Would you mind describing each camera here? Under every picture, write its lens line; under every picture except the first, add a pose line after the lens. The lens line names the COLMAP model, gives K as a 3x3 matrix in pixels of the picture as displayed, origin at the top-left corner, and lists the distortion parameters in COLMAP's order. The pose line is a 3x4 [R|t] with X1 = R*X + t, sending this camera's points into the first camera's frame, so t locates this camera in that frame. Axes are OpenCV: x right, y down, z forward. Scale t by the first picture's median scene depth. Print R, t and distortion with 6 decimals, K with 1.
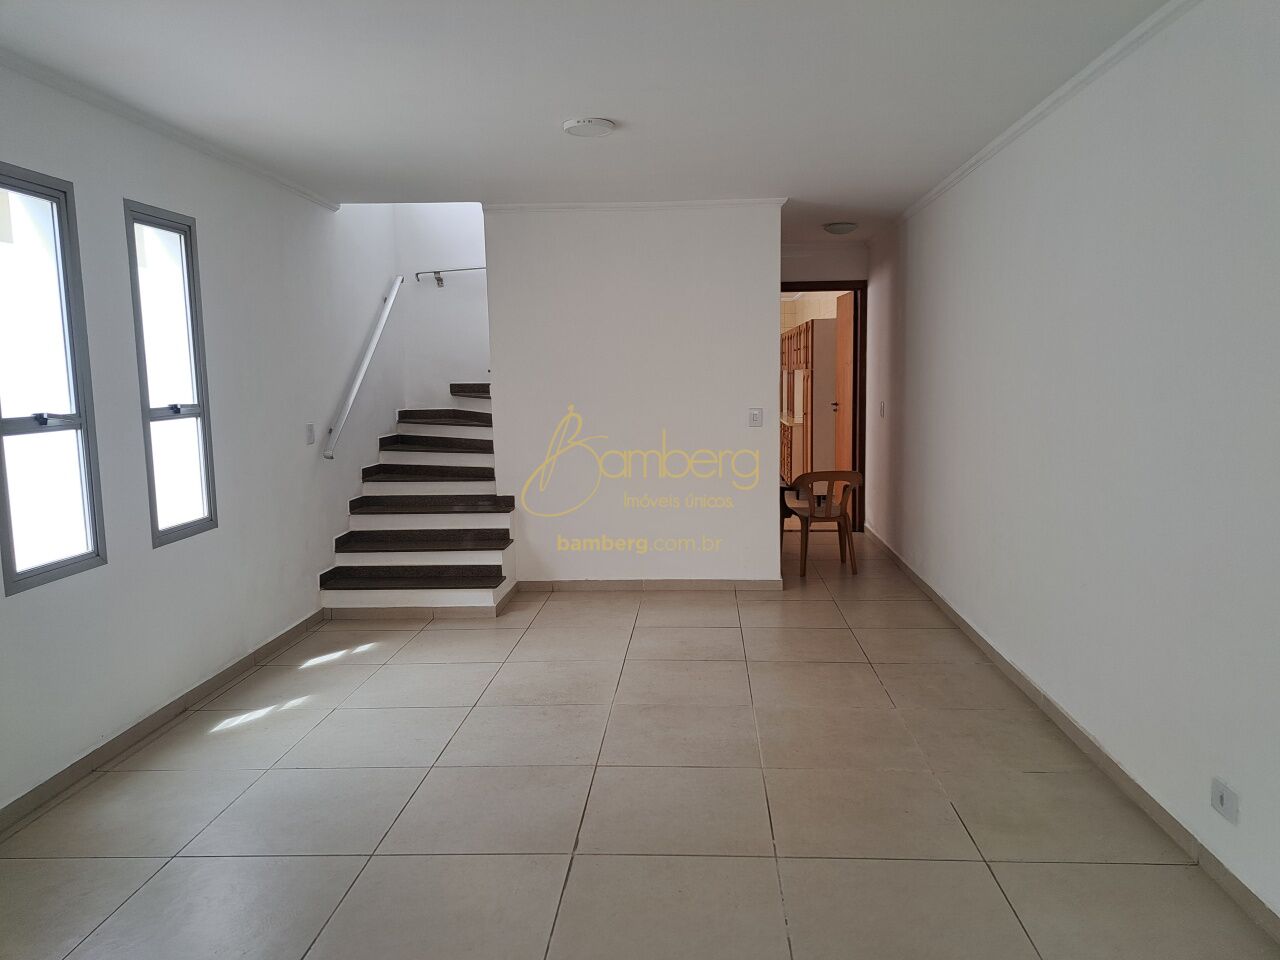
lens RADIAL K [[913.6, 0, 657.3], [0, 913.6, 472.5], [0, 0, 1]] dist [0.104726, -0.126899]
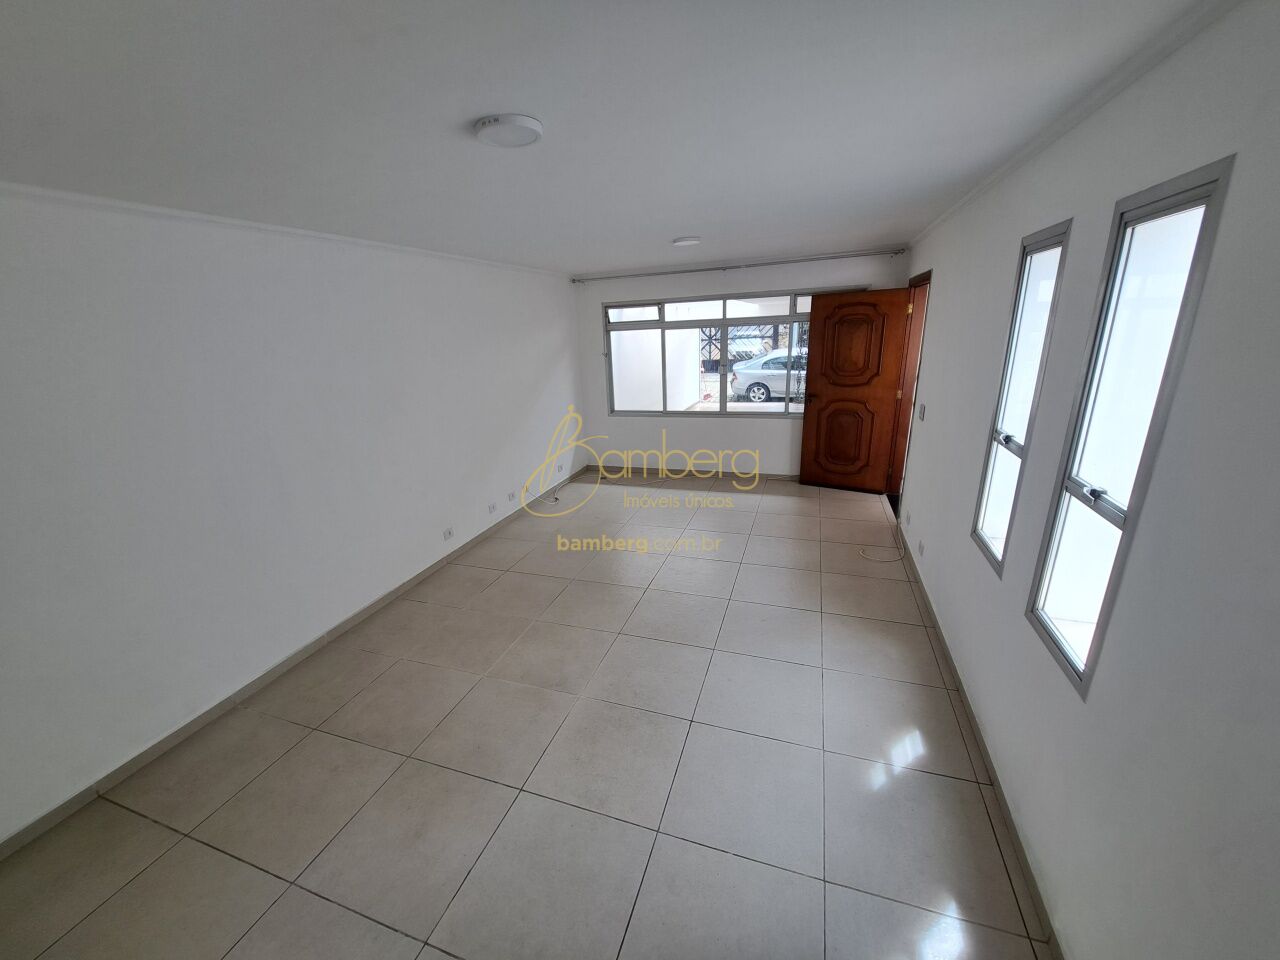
lens RADIAL K [[504.0, 0, 640.0], [0, 504.0, 480.0], [0, 0, 1]] dist [-0.000632, -0.000076]
pose [[-0.962167, -0.023542, 0.271440, -0.221689], [0.087458, 0.916852, 0.389530, -0.193911], [-0.258041, 0.398533, -0.880106, 1.070113]]
